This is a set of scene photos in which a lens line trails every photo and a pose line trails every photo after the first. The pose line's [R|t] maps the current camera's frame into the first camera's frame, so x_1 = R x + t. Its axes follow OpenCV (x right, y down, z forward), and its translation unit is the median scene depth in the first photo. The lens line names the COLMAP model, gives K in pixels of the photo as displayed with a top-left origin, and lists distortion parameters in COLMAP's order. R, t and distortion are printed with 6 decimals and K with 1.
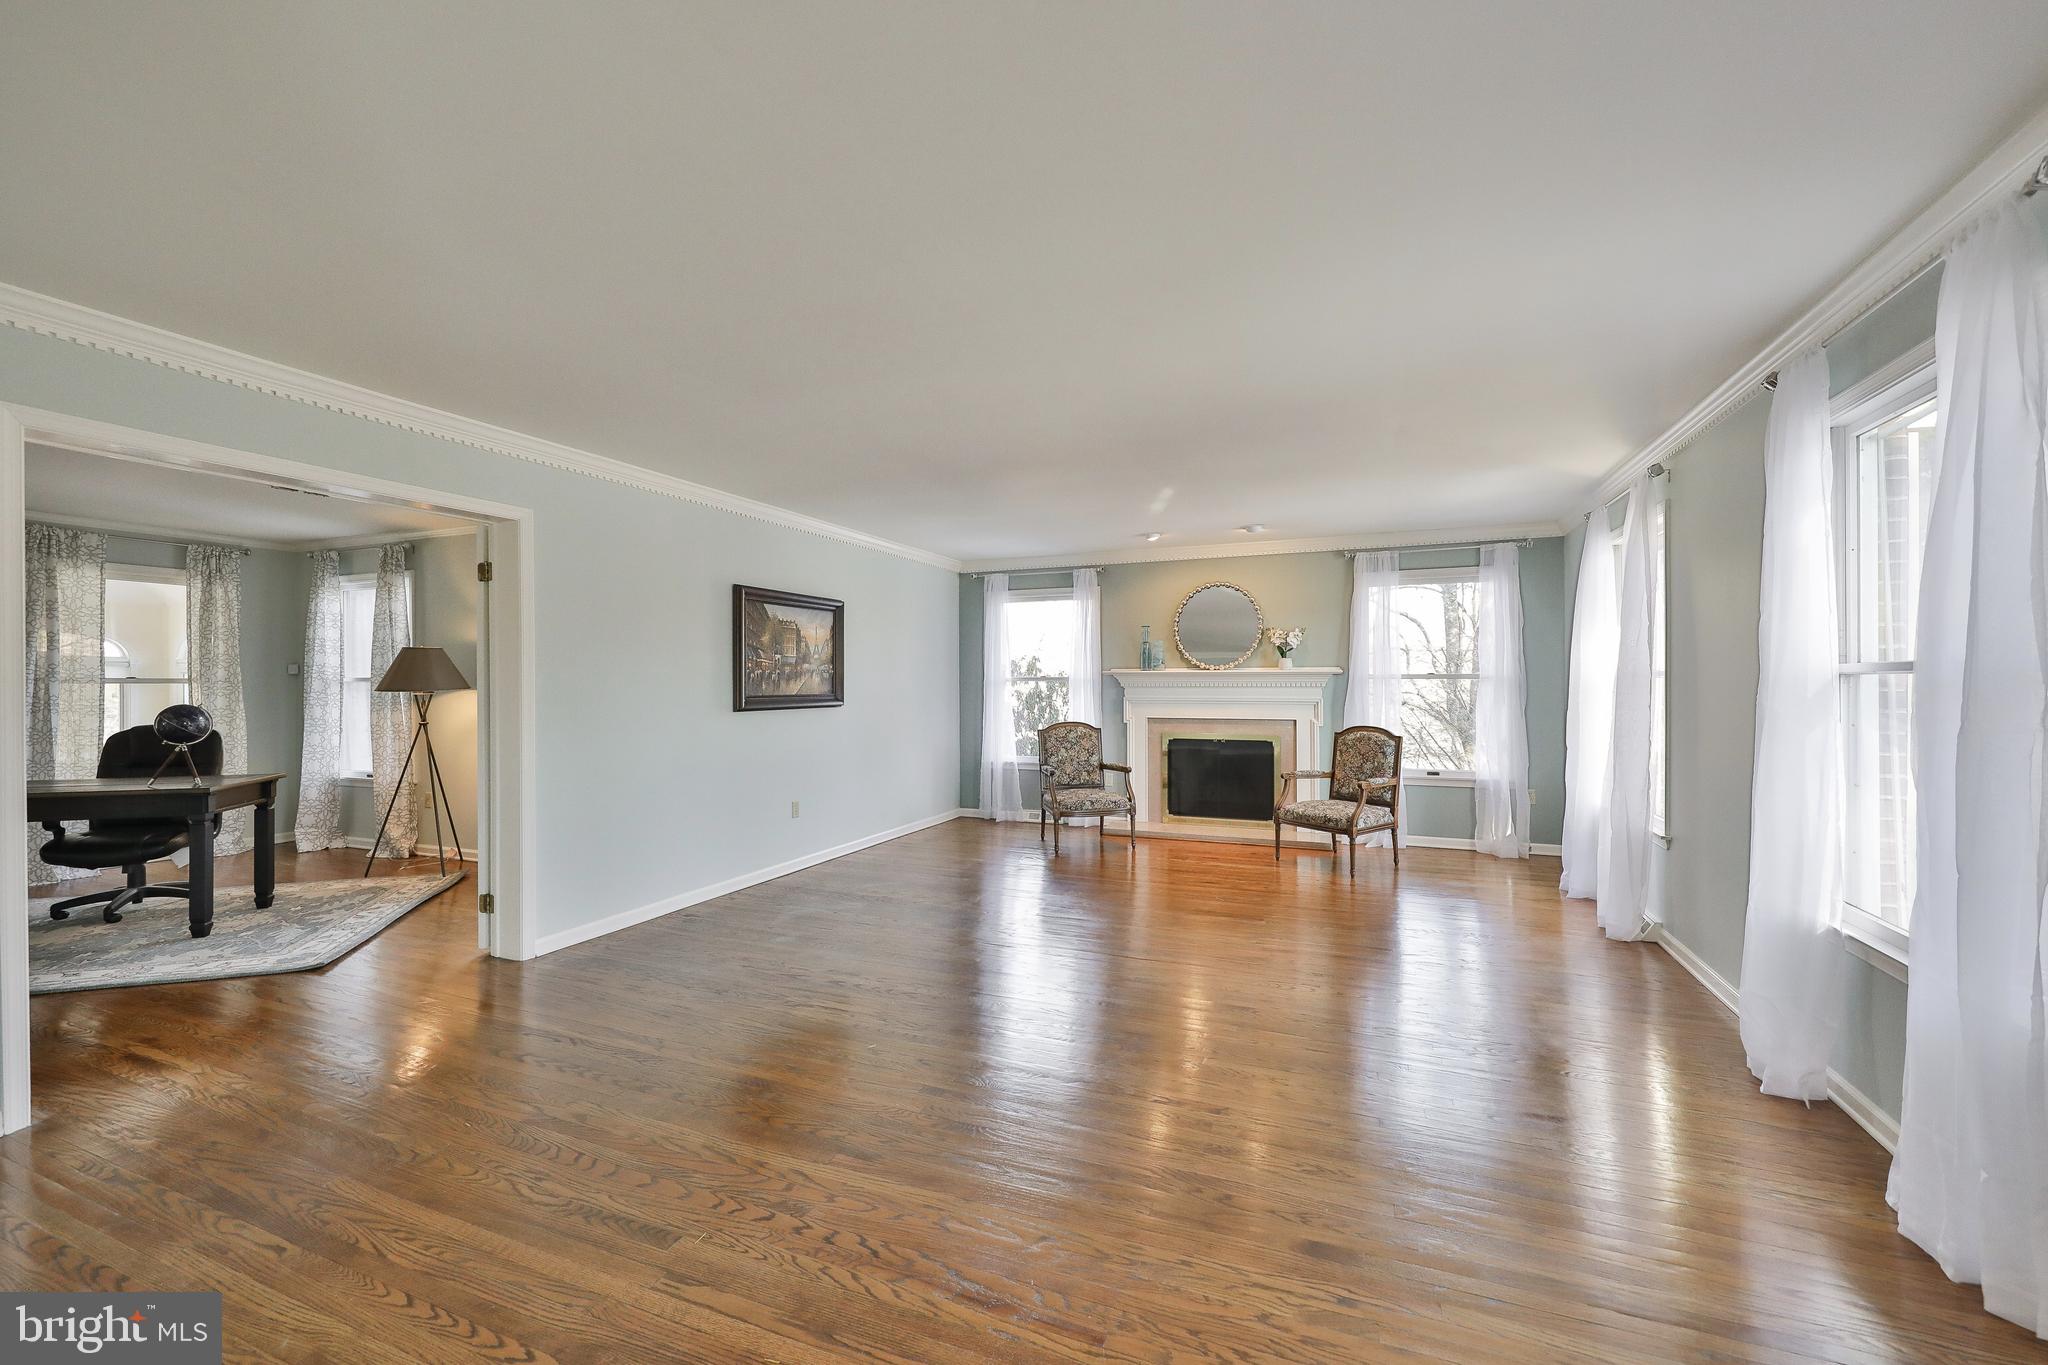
lens RADIAL K [[829.1, 0, 1025.6], [0, 829.1, 685.5], [0, 0, 1]] dist [0.005947, -0.002008]
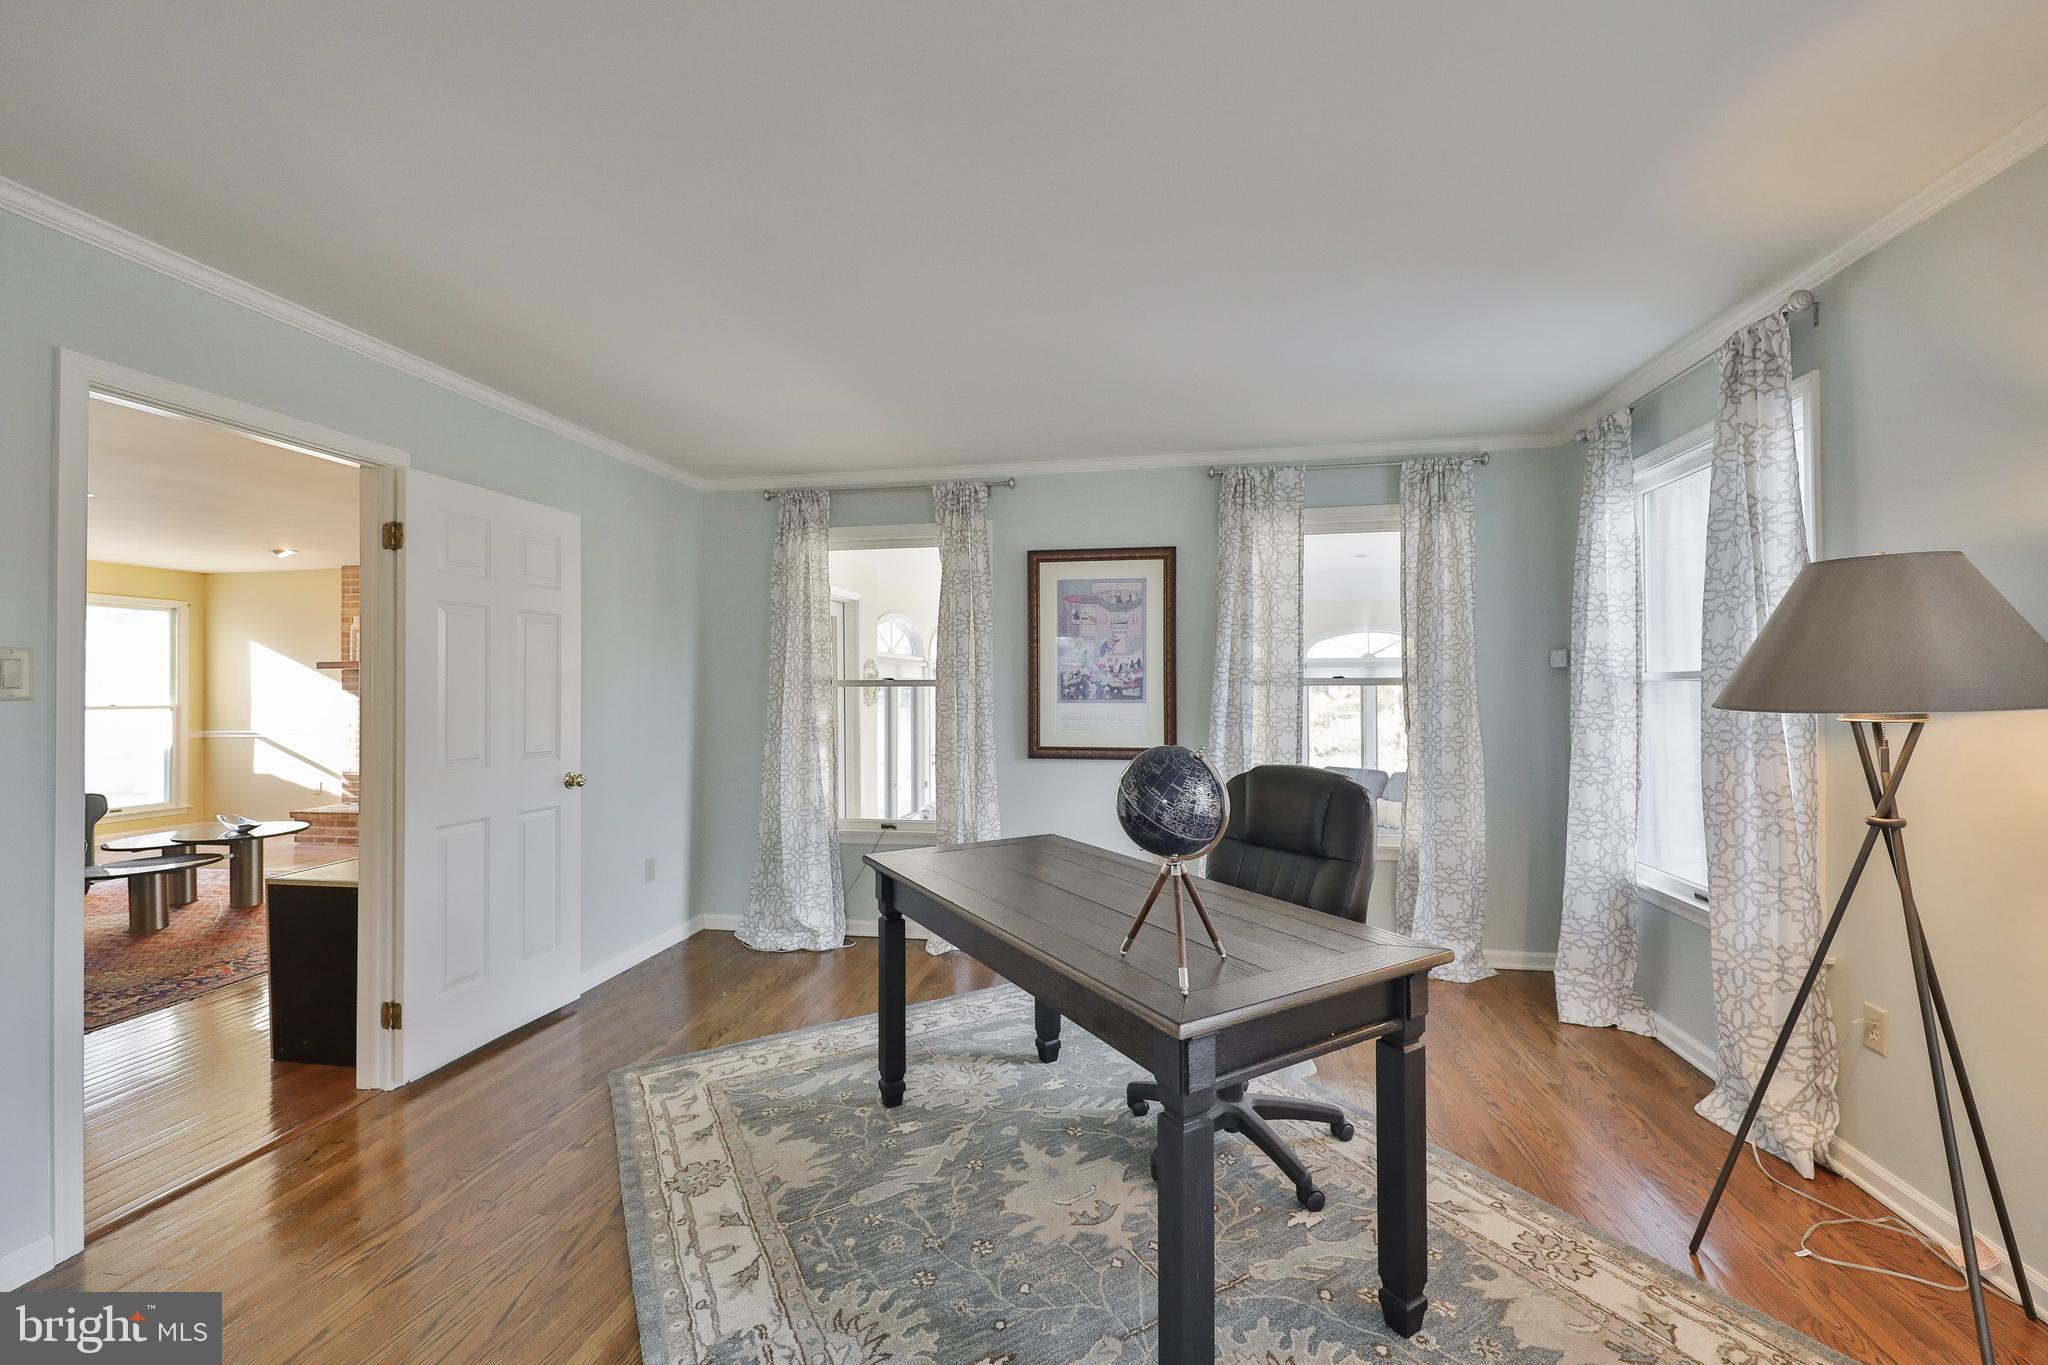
lens RADIAL K [[829.1, 0, 1031.7], [0, 829.1, 683.3], [0, 0, 1]] dist [0.005947, -0.002008]
pose [[0.224102, -0.005738, -0.974549, -0.458035], [0.005589, 0.999974, -0.004602, -0.003209], [0.974550, -0.004415, 0.224128, 0.581336]]
